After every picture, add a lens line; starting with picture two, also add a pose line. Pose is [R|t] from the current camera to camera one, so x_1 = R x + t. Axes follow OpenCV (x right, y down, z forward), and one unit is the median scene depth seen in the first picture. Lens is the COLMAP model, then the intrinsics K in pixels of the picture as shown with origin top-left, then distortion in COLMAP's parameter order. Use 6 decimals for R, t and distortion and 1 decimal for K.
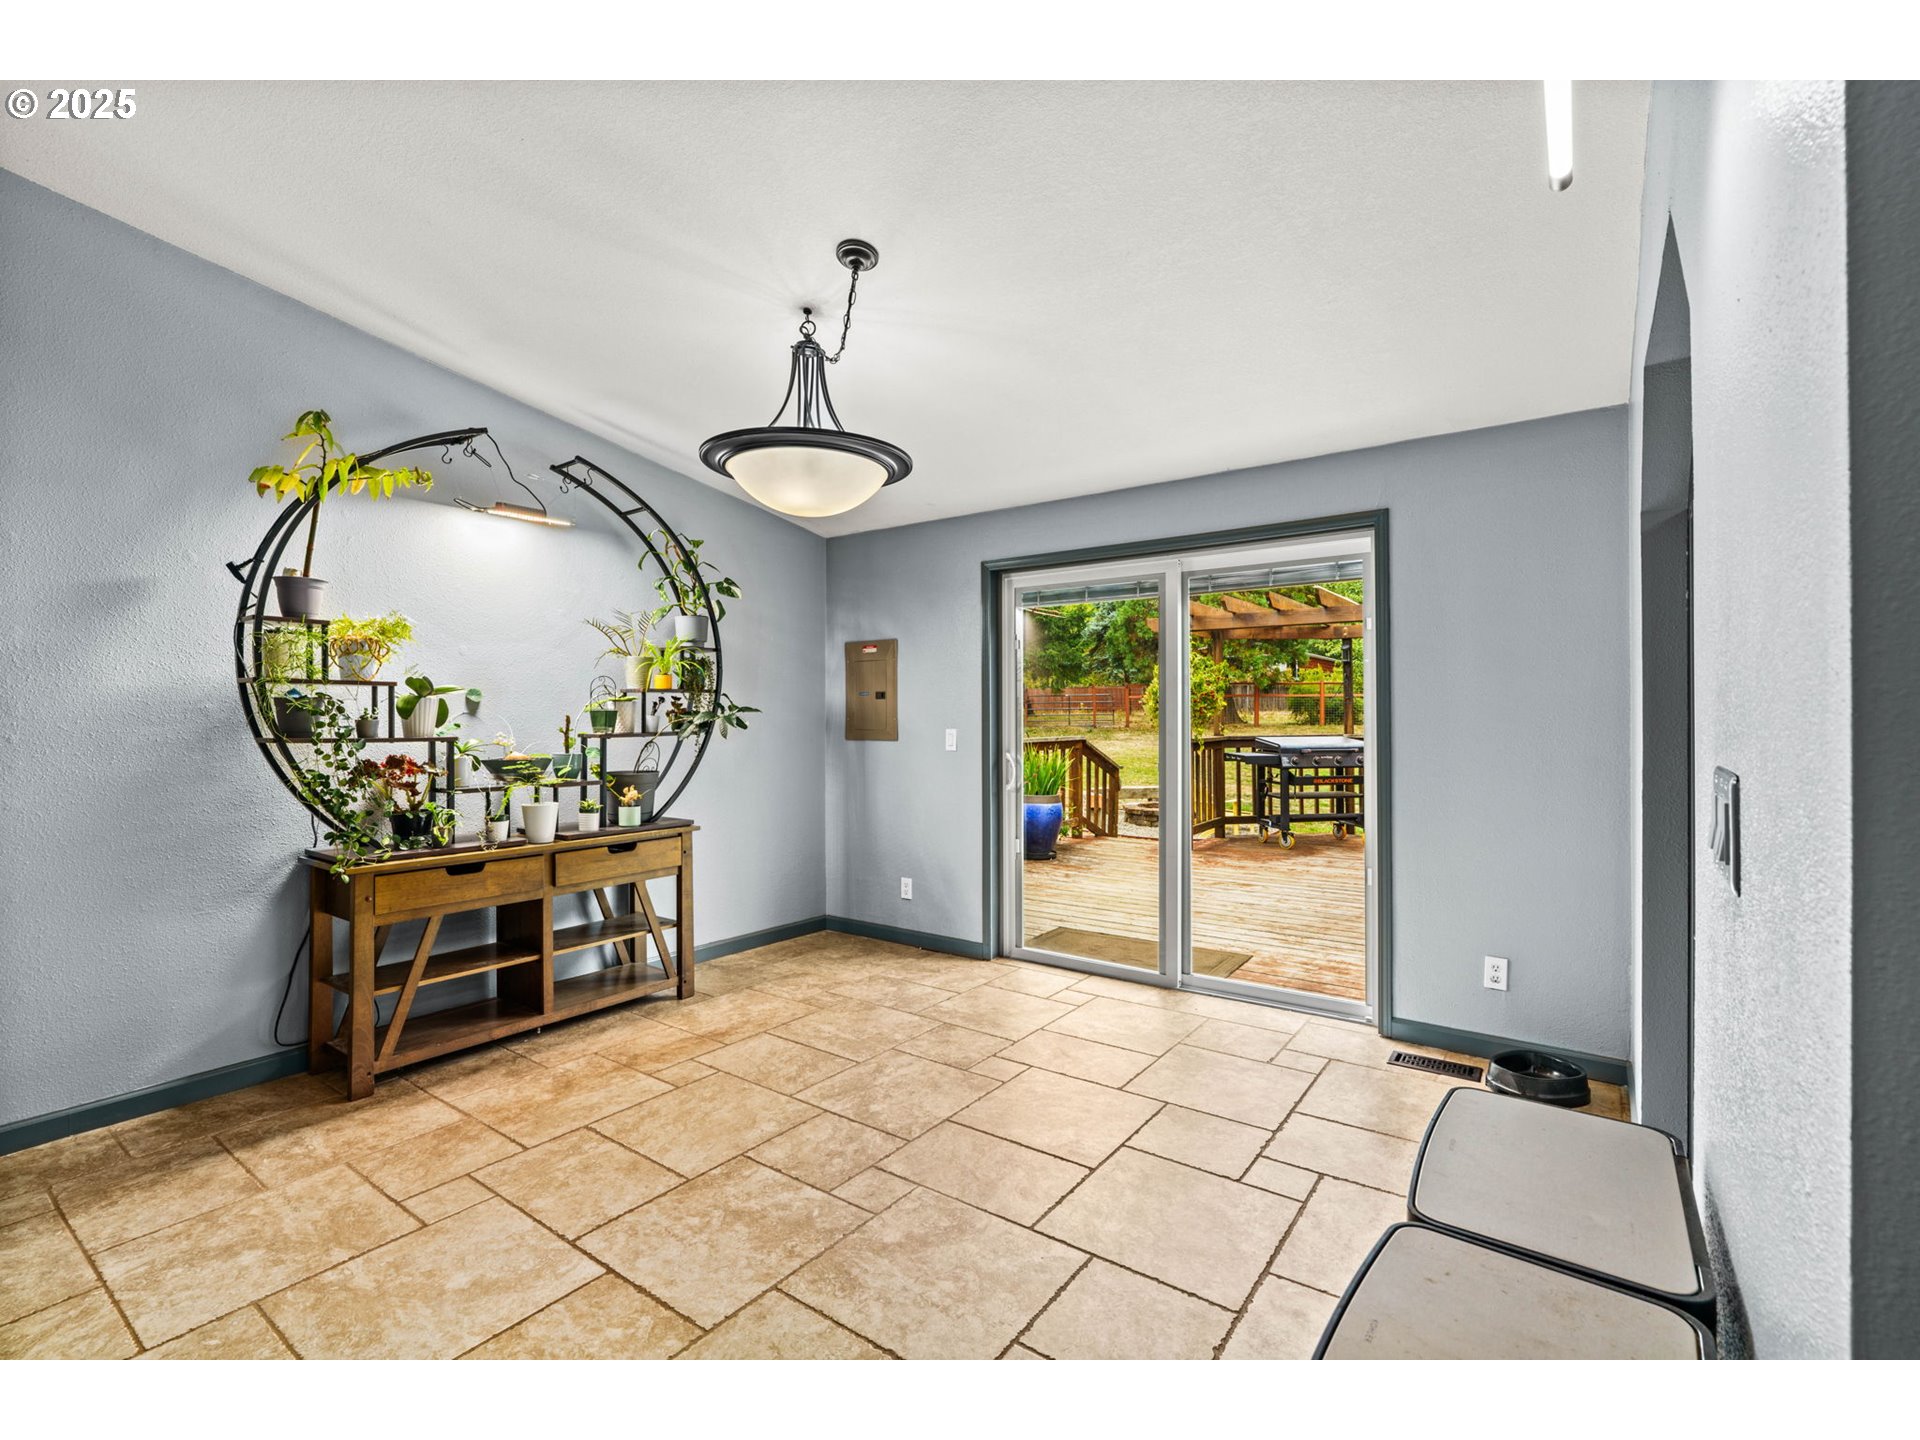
lens RADIAL K [[869.7, 0, 963.2], [0, 869.7, 715.5], [0, 0, 1]] dist [-0.004006, -0.000217]
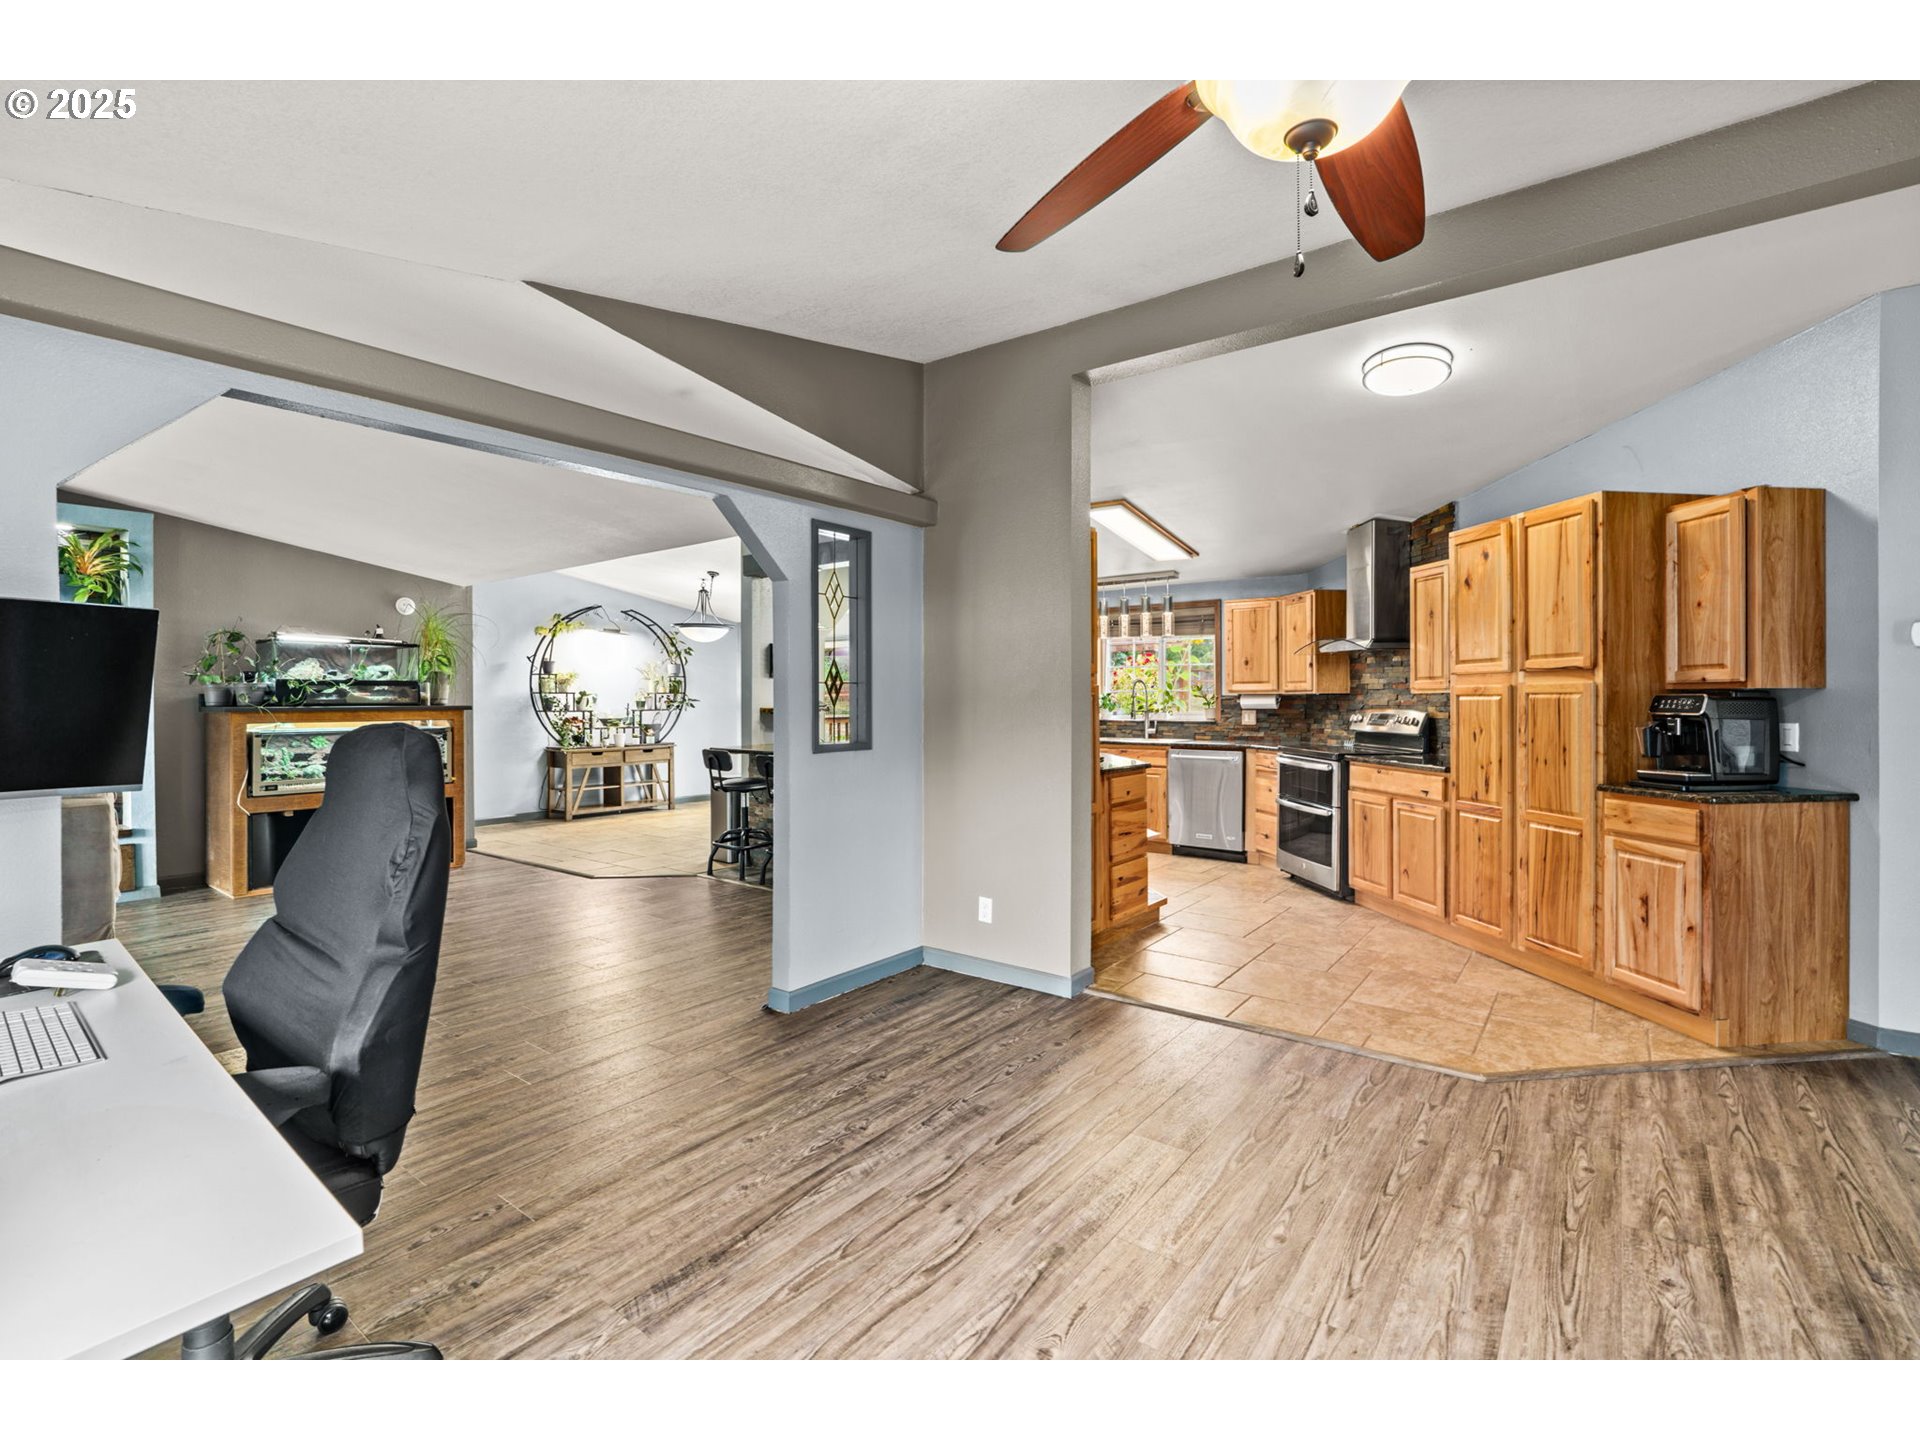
lens RADIAL K [[869.7, 0, 959.1], [0, 869.7, 706.5], [0, 0, 1]] dist [-0.004006, -0.000217]
pose [[0.999682, -0.001869, -0.025135, 0.643017], [0.002055, 0.999971, 0.007390, -0.006665], [0.025121, -0.007439, 0.999657, -1.674259]]
